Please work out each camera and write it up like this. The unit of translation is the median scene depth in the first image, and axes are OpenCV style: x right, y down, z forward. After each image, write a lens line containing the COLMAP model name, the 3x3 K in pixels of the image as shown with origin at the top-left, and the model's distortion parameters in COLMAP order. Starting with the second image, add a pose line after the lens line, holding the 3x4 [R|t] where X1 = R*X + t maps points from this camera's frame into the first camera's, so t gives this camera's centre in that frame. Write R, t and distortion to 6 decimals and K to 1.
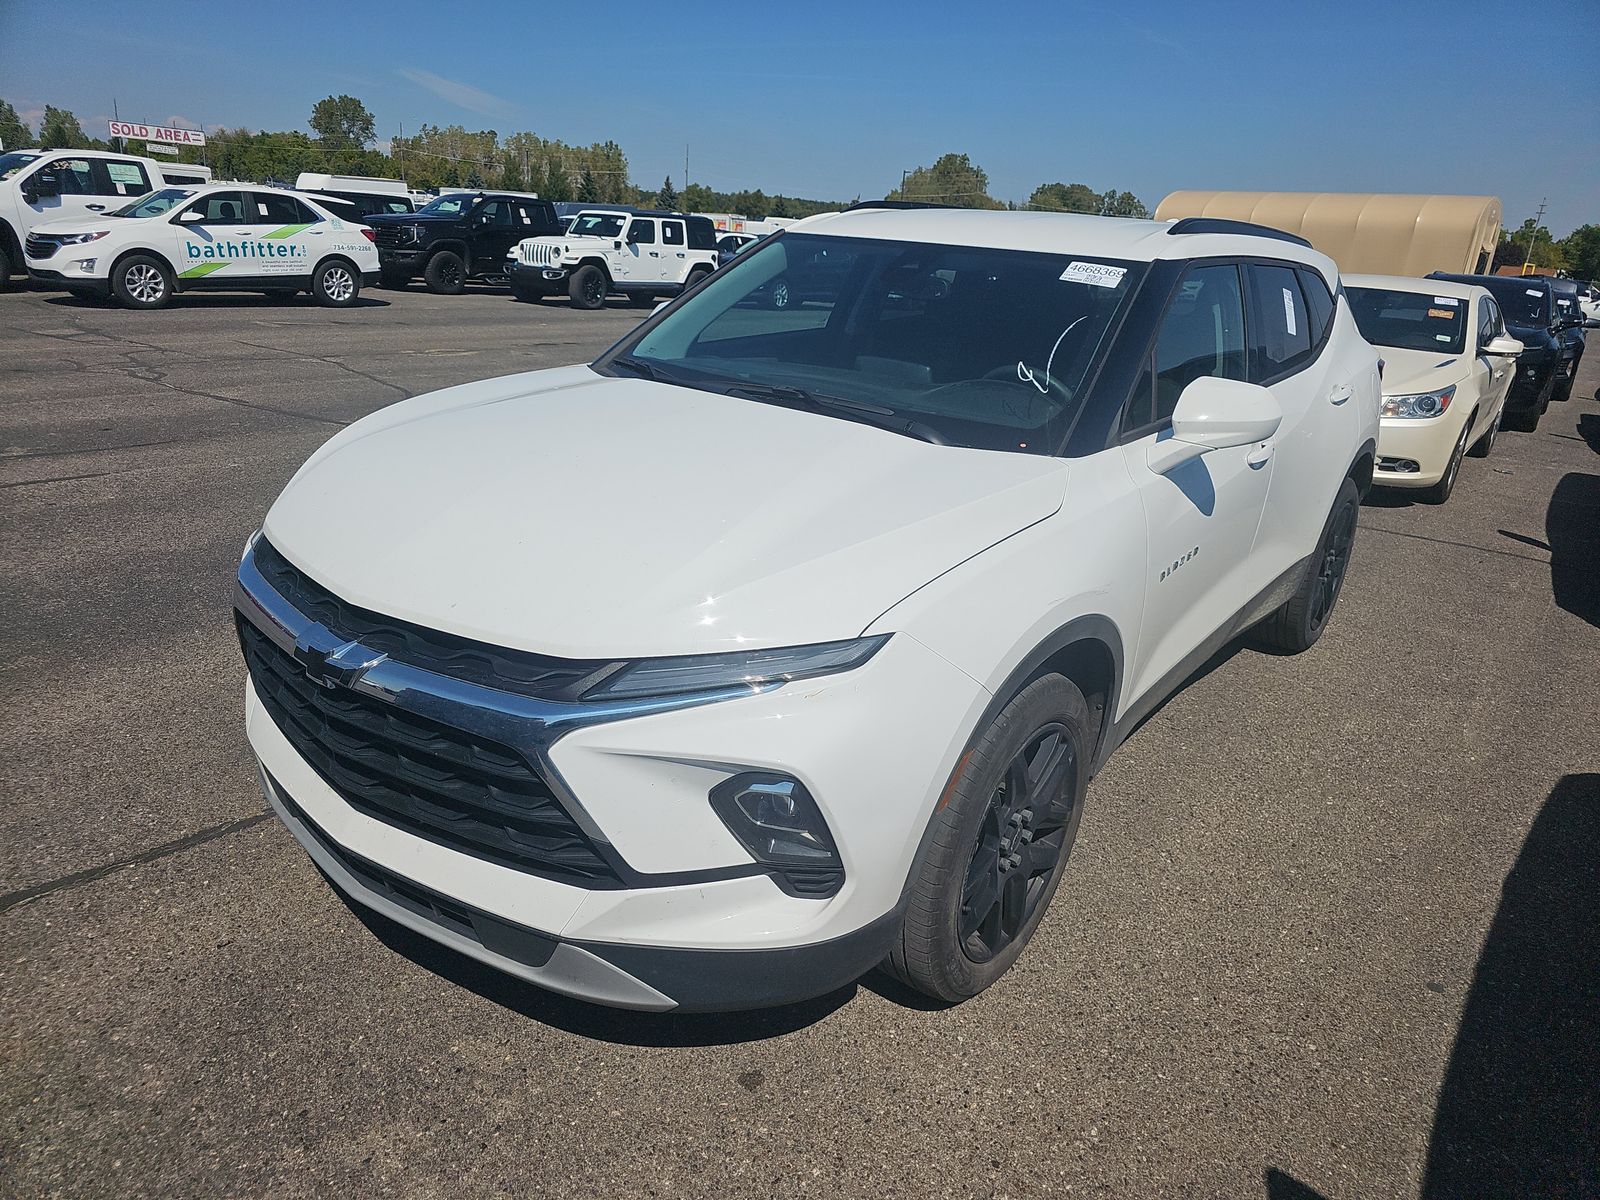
lens RADIAL K [[1018.9, 0, 800.0], [0, 1018.9, 600.0], [0, 0, 1]] dist [0.032674, -0.023341]
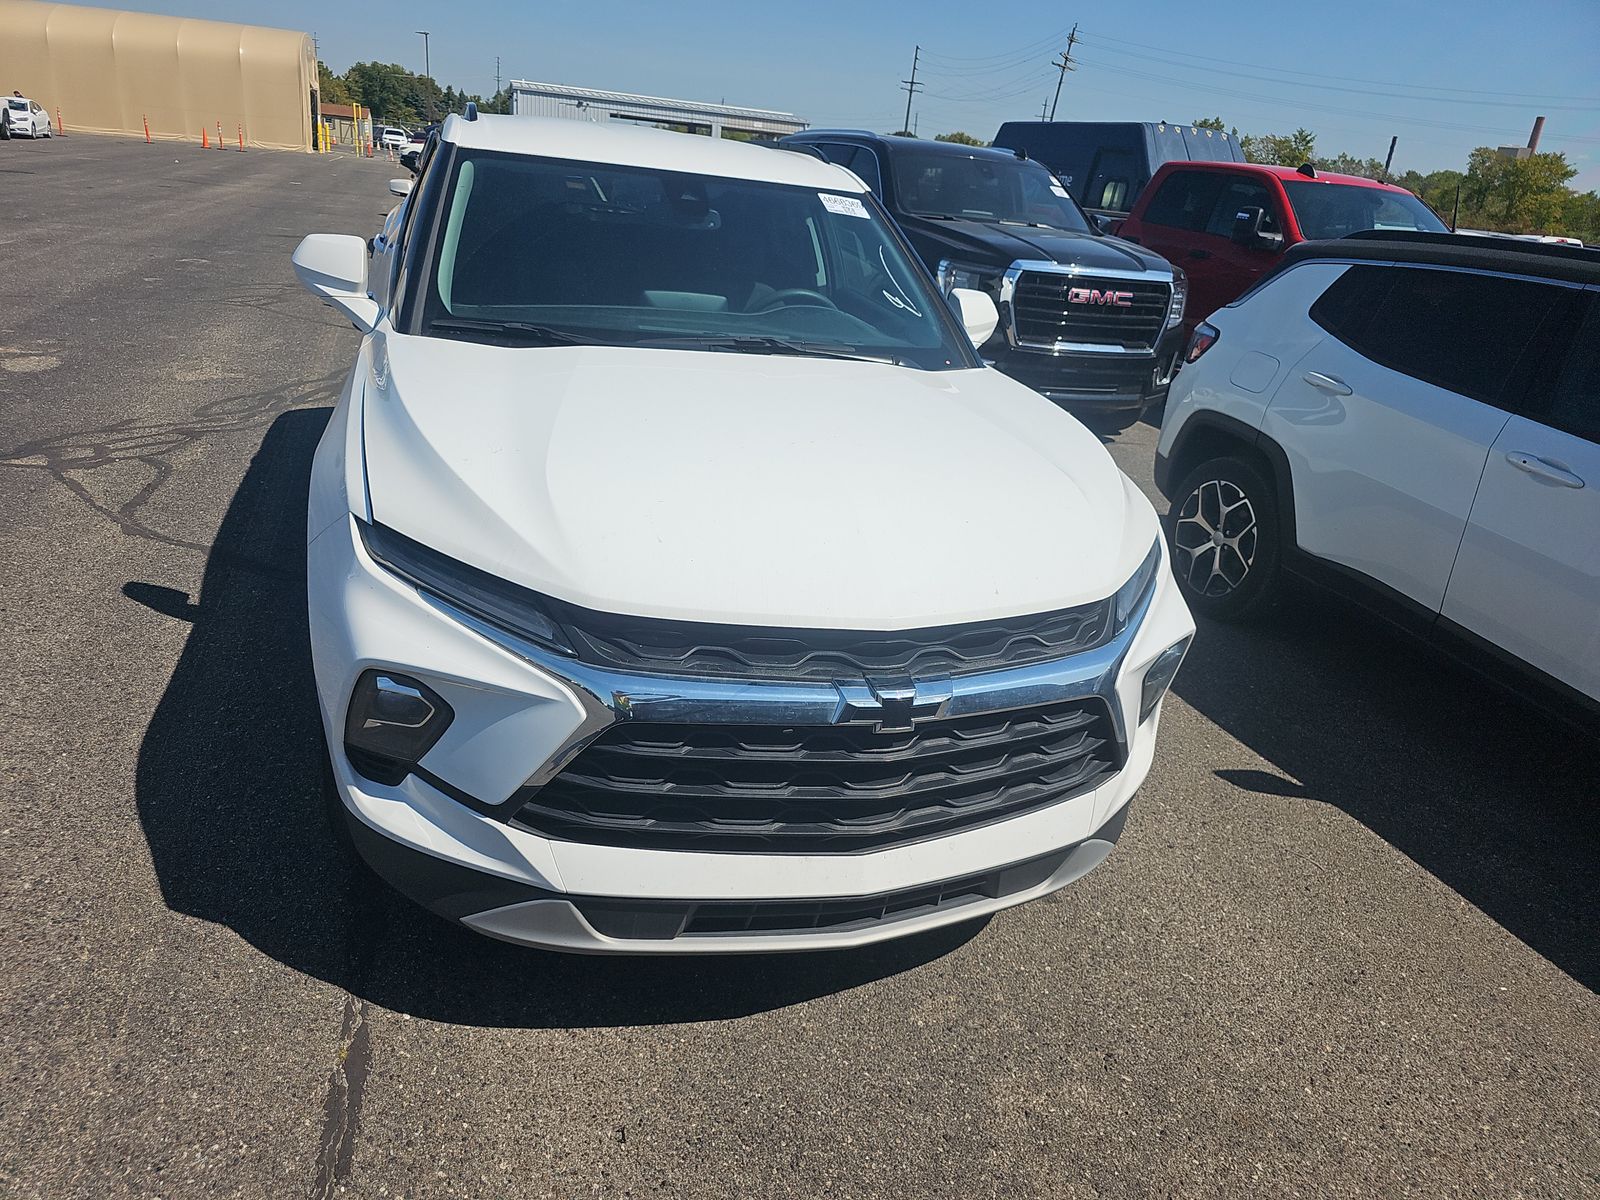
lens RADIAL K [[1018.9, 0, 800.0], [0, 1018.9, 600.0], [0, 0, 1]] dist [0.032674, -0.023341]
pose [[0.595610, -0.313251, 0.739678, -0.829502], [0.210723, 0.949510, 0.232434, -0.190939], [-0.775142, 0.017427, 0.631547, 0.339819]]
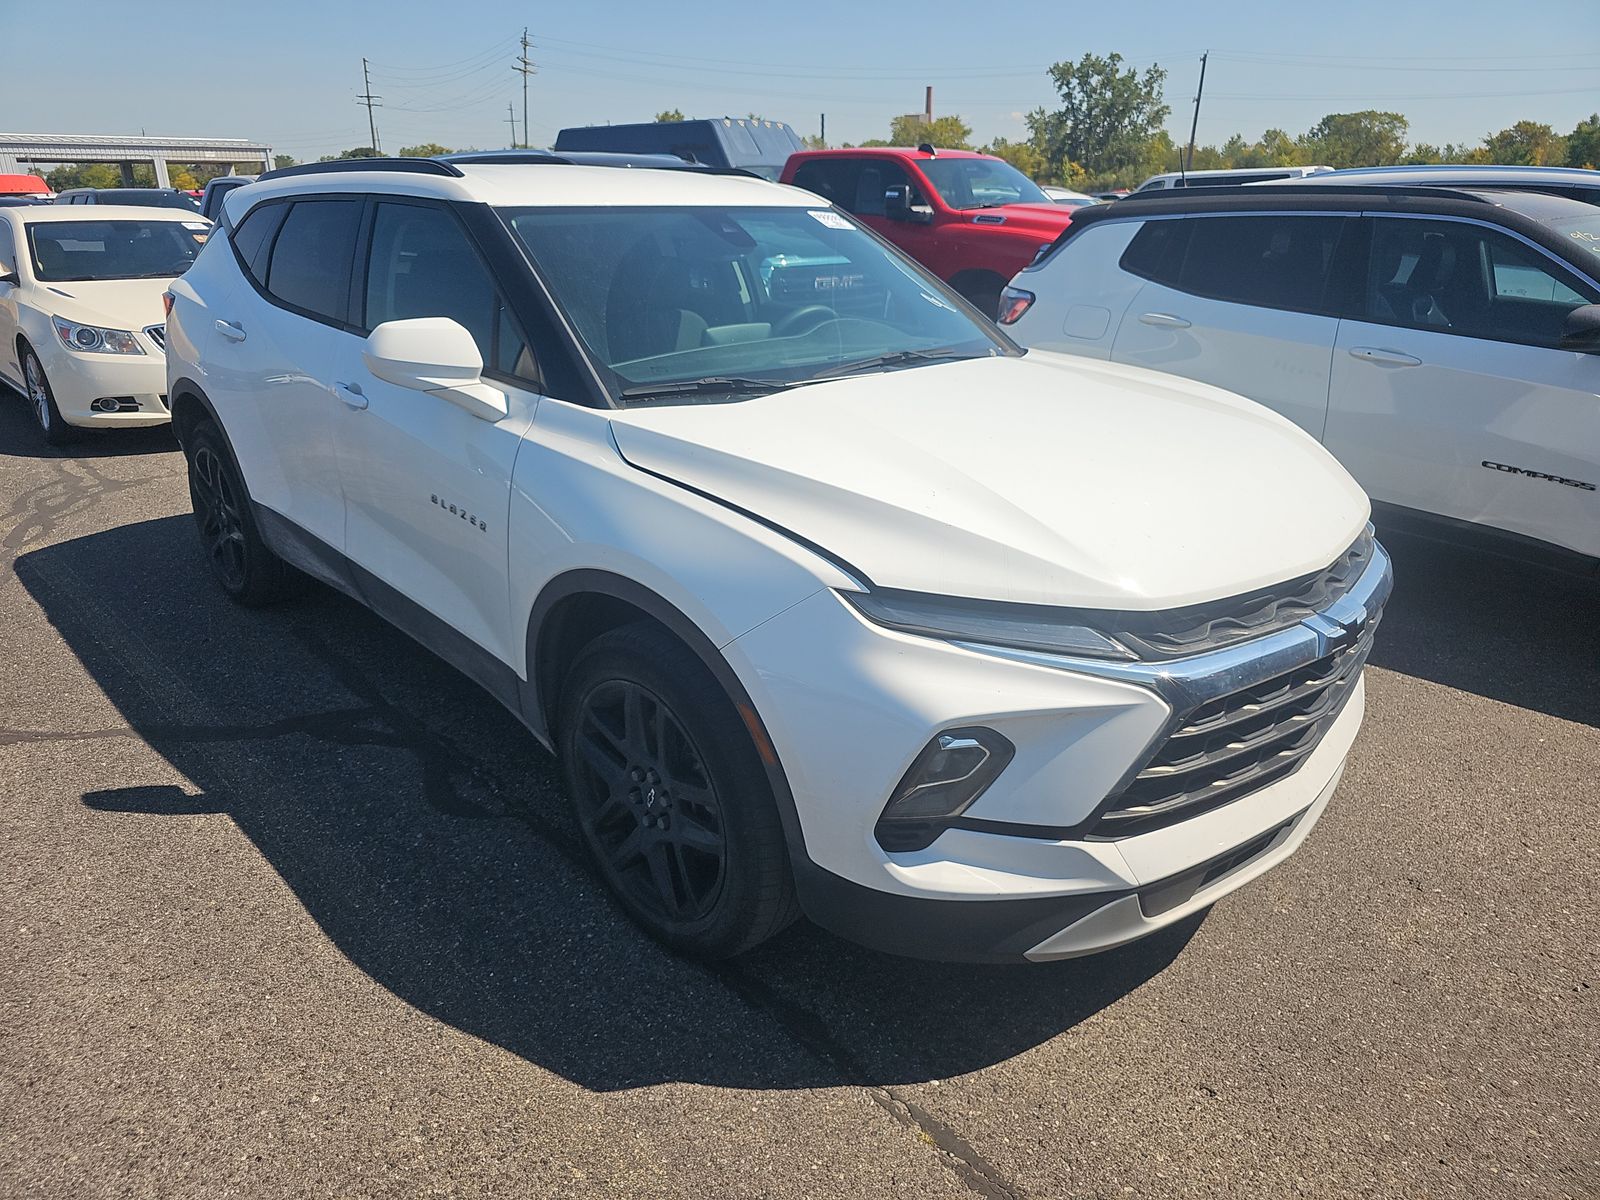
lens RADIAL K [[1018.9, 0, 800.3], [0, 1018.9, 582.6], [0, 0, 1]] dist [0.036958, -0.031647]
pose [[0.202826, -0.402679, 0.892587, -1.075665], [0.345847, 0.882245, 0.319425, -0.372988], [-0.916107, 0.243911, 0.318207, 0.824749]]
